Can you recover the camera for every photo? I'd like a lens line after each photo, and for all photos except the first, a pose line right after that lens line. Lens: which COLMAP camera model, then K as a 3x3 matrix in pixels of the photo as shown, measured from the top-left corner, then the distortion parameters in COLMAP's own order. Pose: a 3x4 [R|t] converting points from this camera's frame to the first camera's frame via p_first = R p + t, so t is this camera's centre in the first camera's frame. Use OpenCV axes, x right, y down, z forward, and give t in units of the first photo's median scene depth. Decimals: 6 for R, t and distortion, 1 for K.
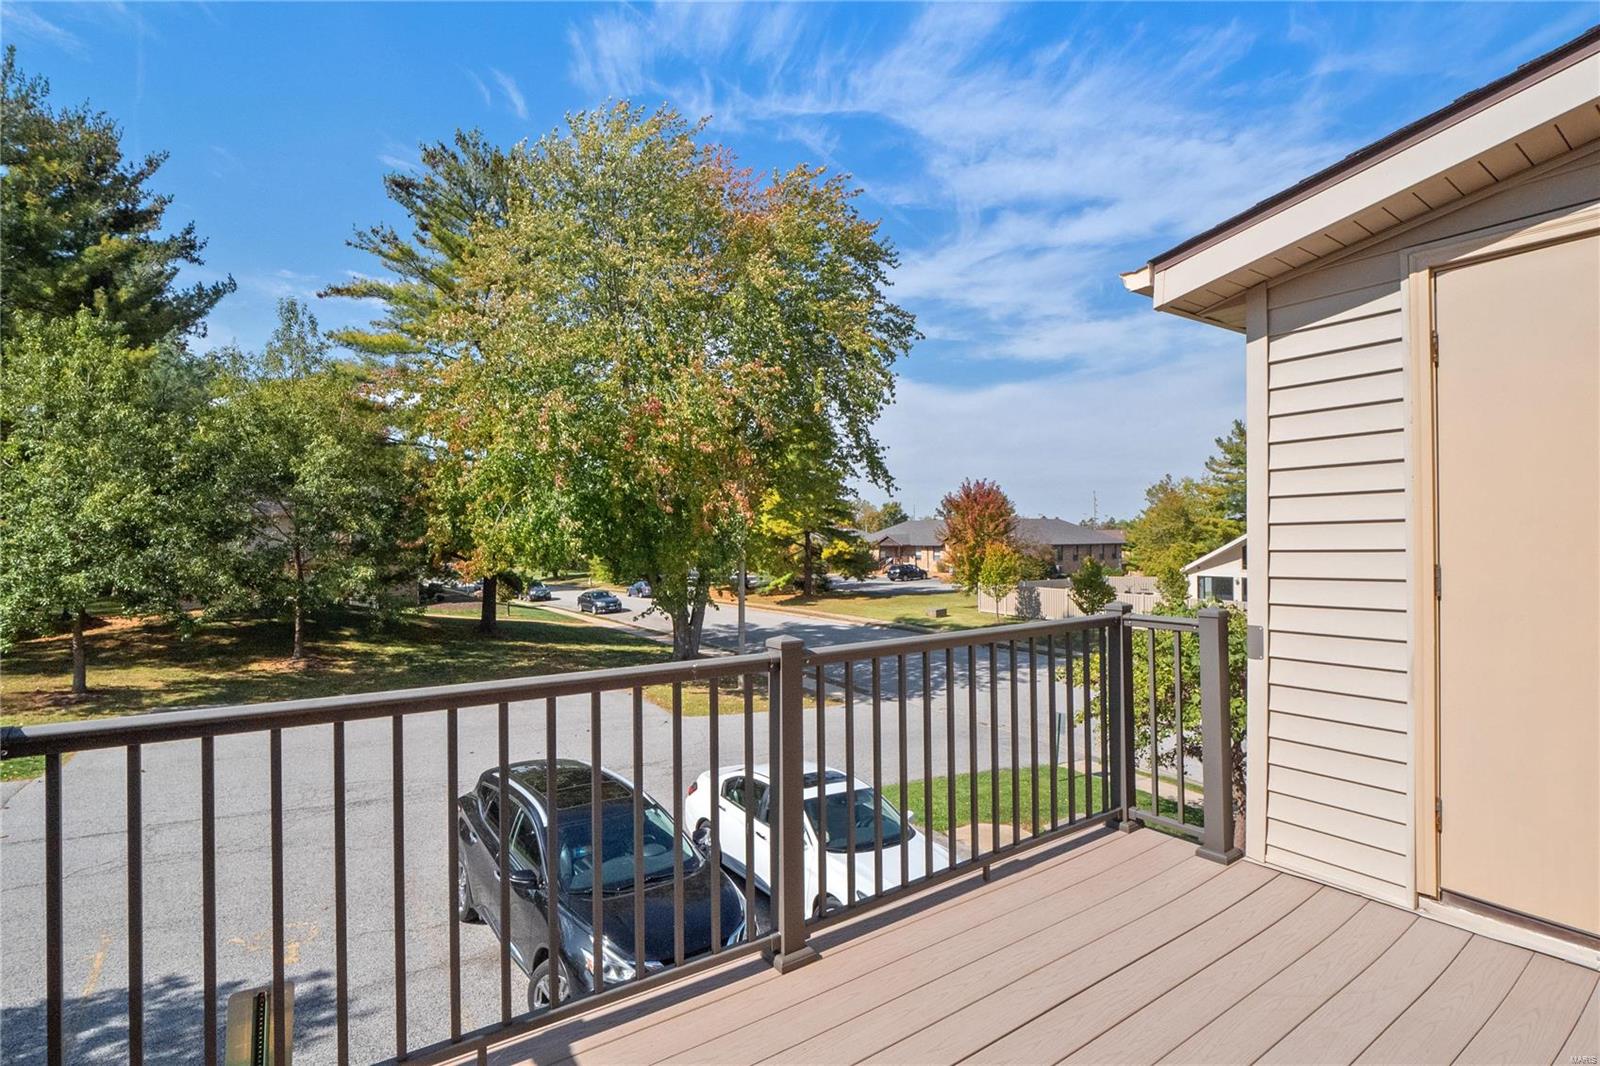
lens RADIAL K [[766.3, 0, 797.8], [0, 766.3, 541.5], [0, 0, 1]] dist [-0.003184, -0.000304]
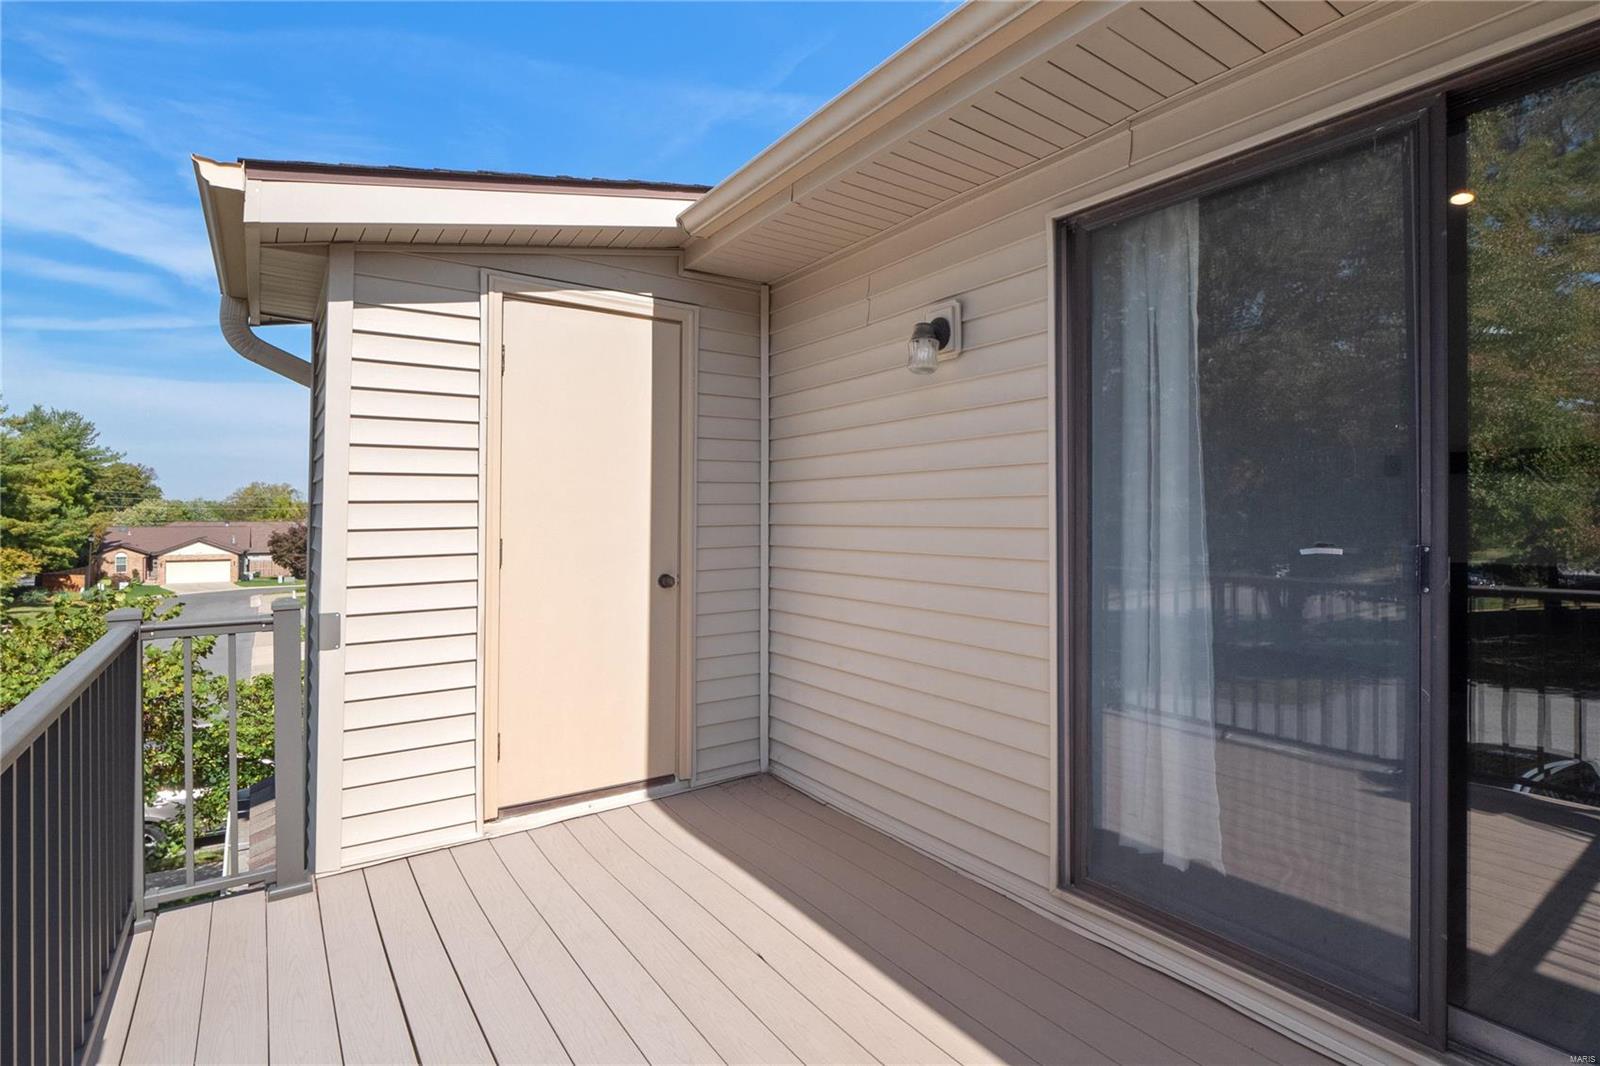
lens RADIAL K [[776.2, 0, 798.4], [0, 776.2, 516.3], [0, 0, 1]] dist [-0.000936, -0.000062]
pose [[0.015783, 0.000838, 0.999875, -0.360819], [-0.000989, 0.999999, -0.000823, -0.006392], [-0.999875, -0.000976, 0.015784, 0.490293]]
